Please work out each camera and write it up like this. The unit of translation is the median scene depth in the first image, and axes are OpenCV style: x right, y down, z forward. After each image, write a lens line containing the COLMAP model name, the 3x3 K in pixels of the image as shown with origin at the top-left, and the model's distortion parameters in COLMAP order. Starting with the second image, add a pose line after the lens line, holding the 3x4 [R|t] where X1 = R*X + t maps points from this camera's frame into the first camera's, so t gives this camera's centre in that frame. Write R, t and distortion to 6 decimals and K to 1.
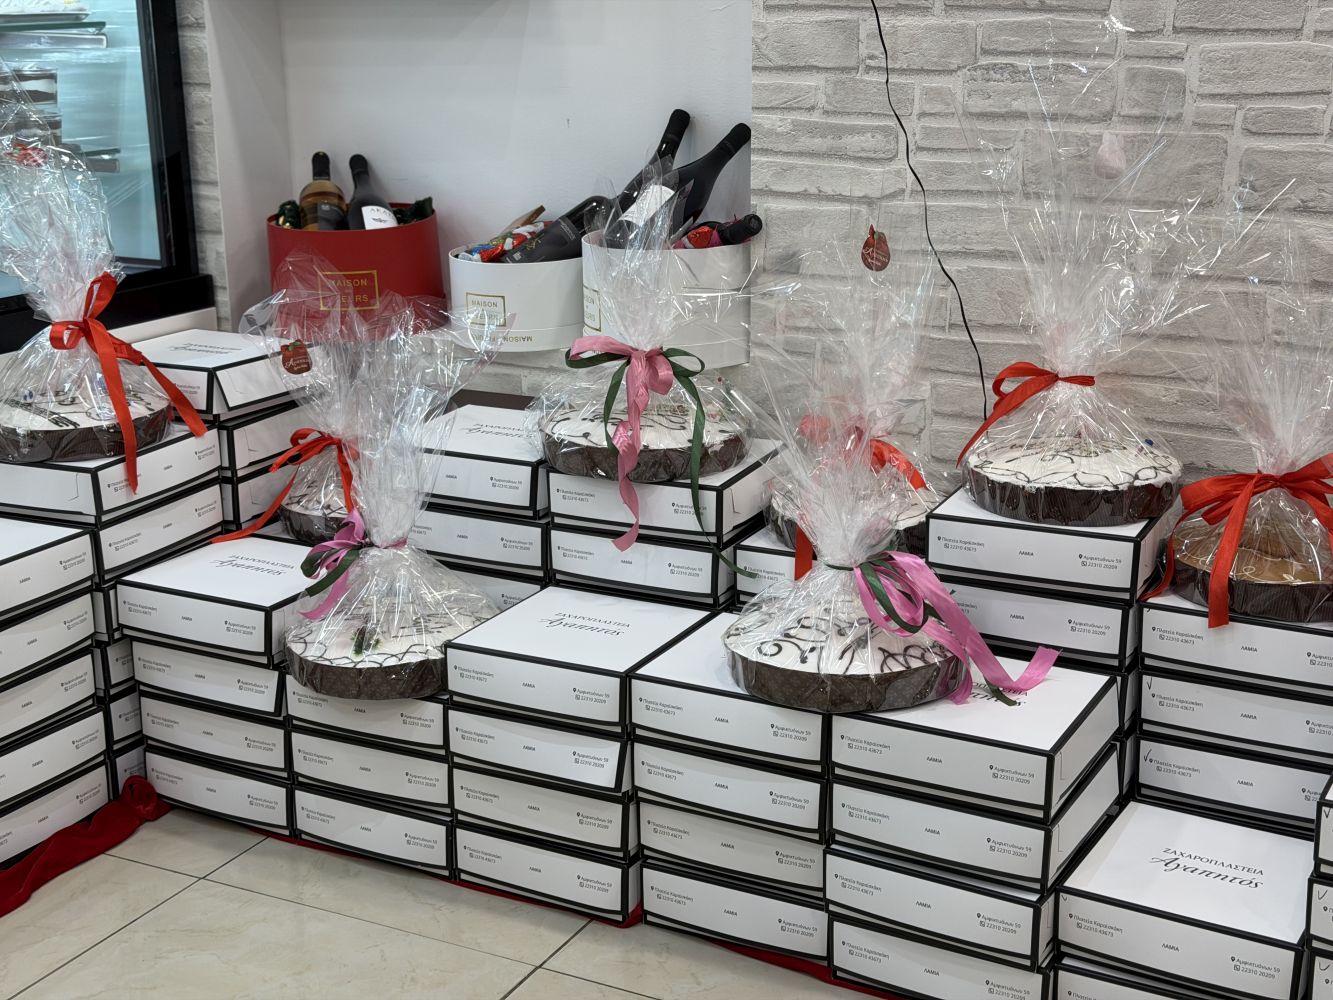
lens RADIAL K [[1915.0, 0, 682.0], [0, 1915.0, 545.6], [0, 0, 1]] dist [0.098245, 0.000000]
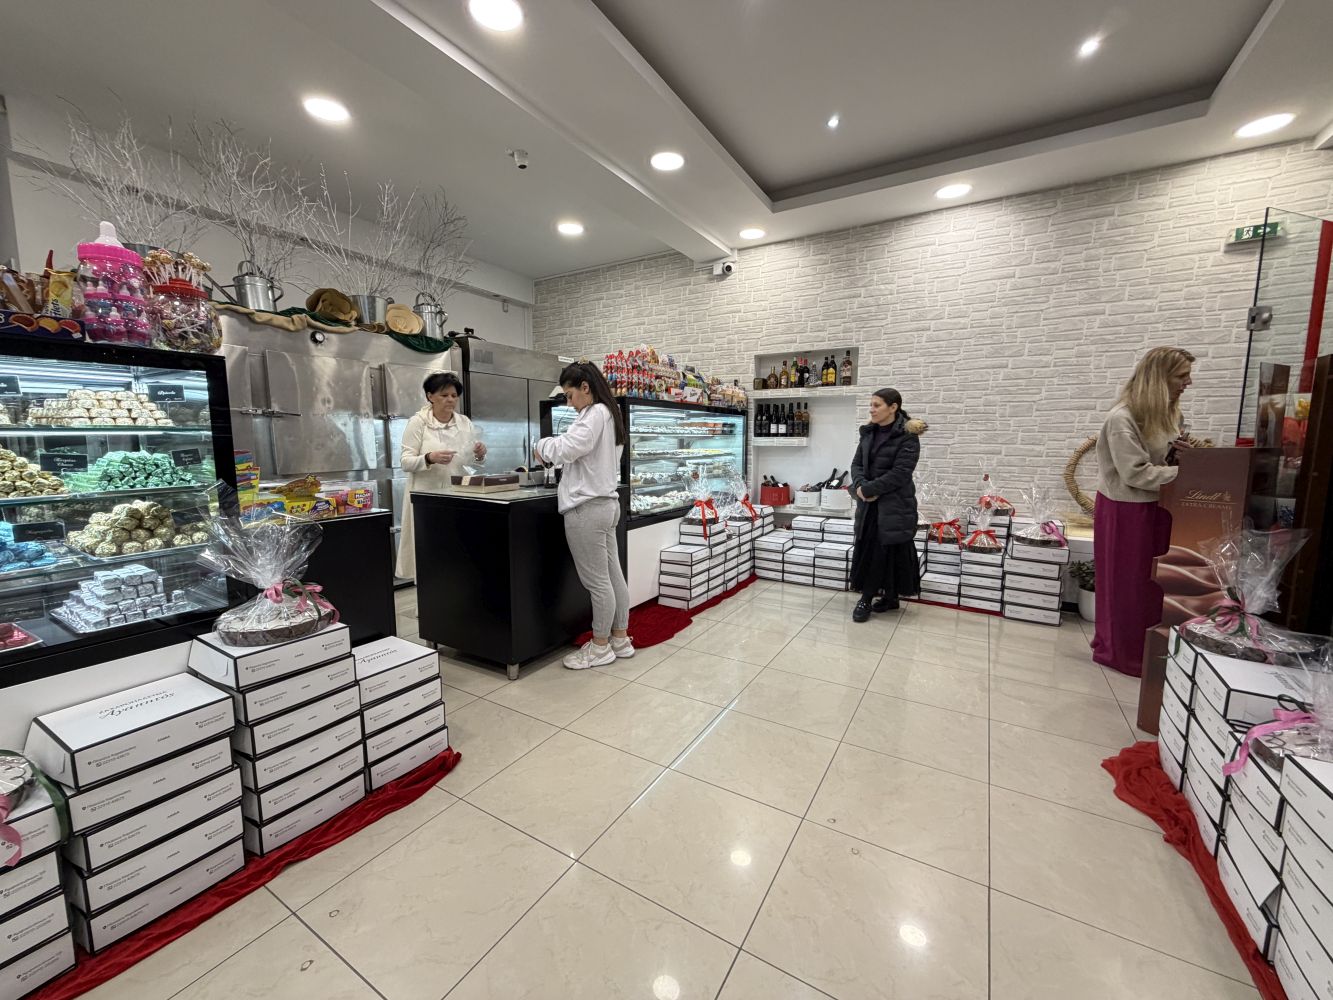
lens RADIAL K [[546.0, 0, 663.3], [0, 546.0, 501.3], [0, 0, 1]] dist [-0.004693, 0.002016]
pose [[0.996831, 0.019386, -0.077156, -0.502088], [-0.032613, 0.984196, -0.174055, 0.240164], [0.072562, 0.176019, 0.981709, -0.887469]]
